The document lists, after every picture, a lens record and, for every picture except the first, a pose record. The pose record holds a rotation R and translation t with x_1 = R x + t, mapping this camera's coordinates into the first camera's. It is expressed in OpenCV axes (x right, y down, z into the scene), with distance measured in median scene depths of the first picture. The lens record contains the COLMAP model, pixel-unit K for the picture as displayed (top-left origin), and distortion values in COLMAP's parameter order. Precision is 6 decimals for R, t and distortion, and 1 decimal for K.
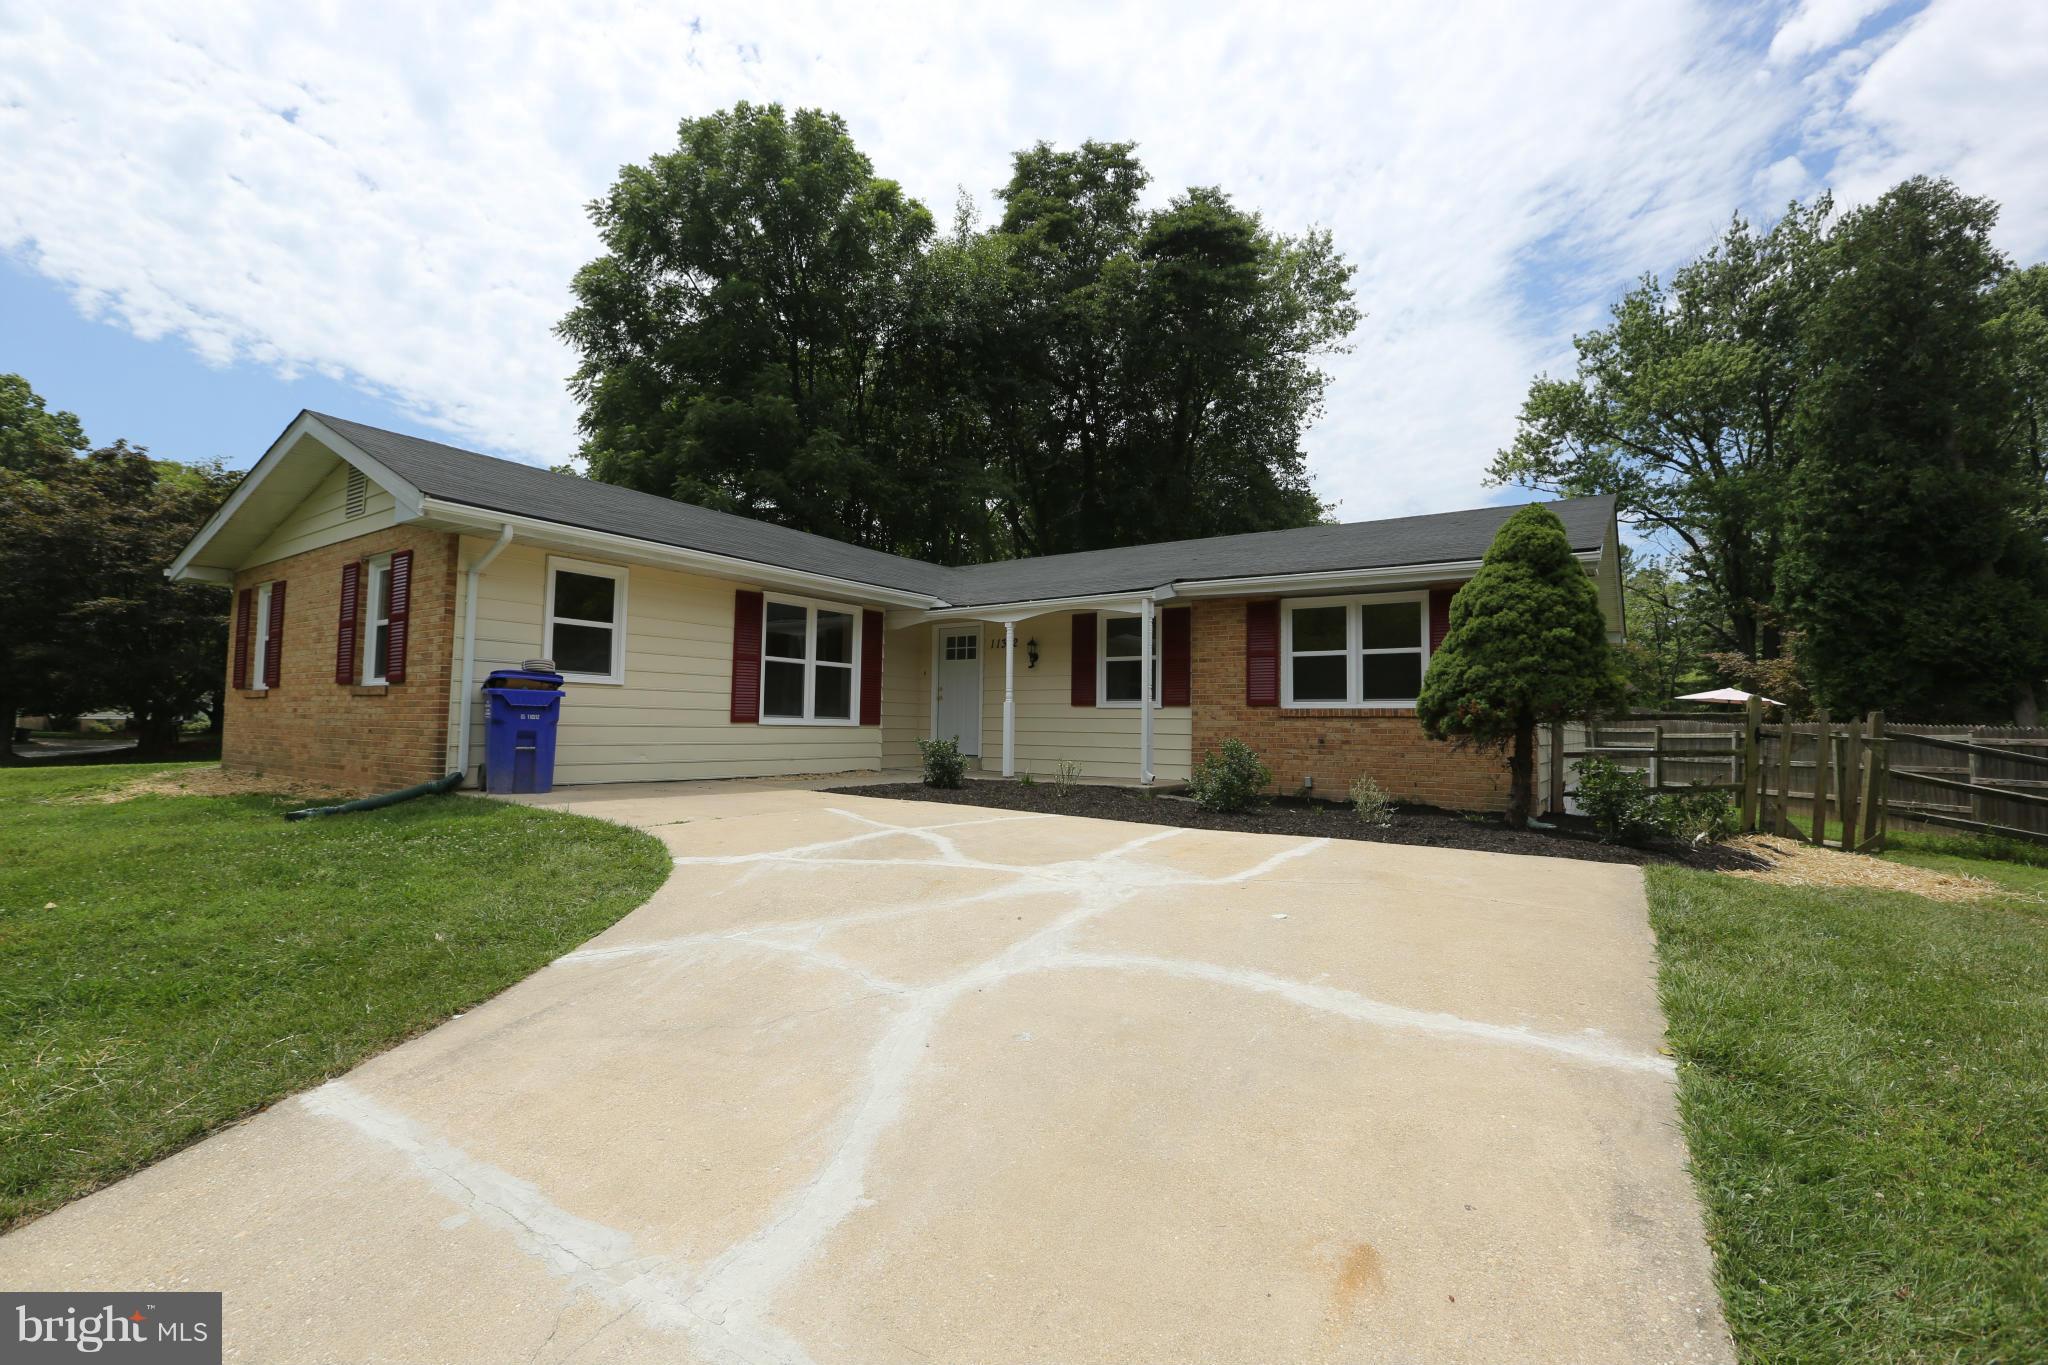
lens RADIAL K [[922.9, 0, 1017.3], [0, 922.9, 677.8], [0, 0, 1]] dist [-0.054196, 0.023103]
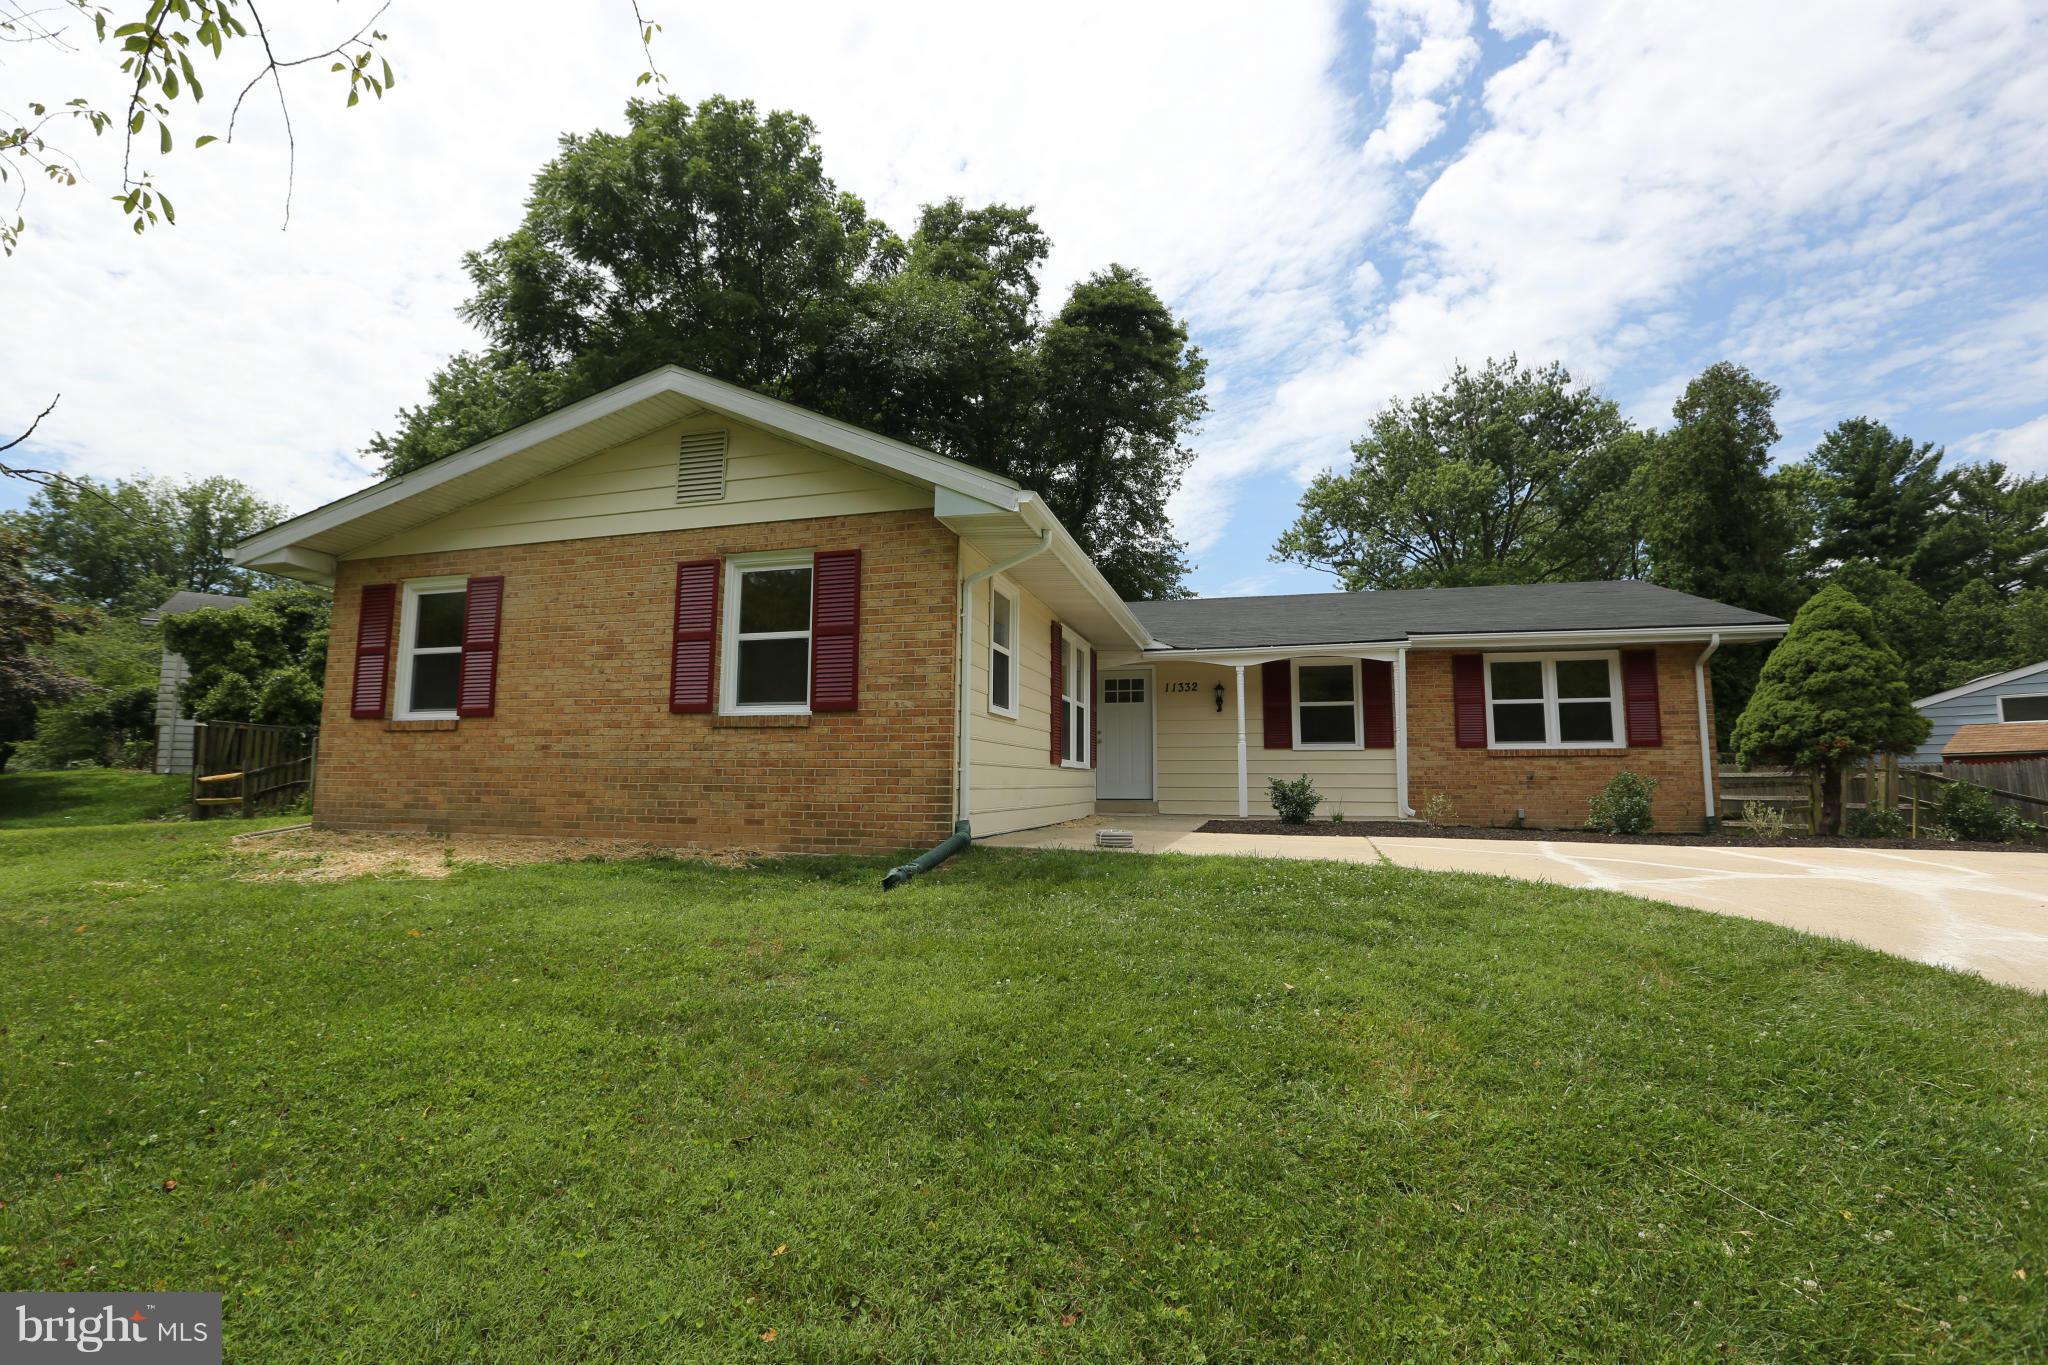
lens RADIAL K [[922.9, 0, 1017.3], [0, 922.9, 677.8], [0, 0, 1]] dist [-0.054196, 0.023103]
pose [[0.942884, 0.028985, 0.331858, -0.624715], [-0.009752, 0.998182, -0.059474, 0.017276], [-0.332979, 0.052841, 0.941453, 0.128022]]
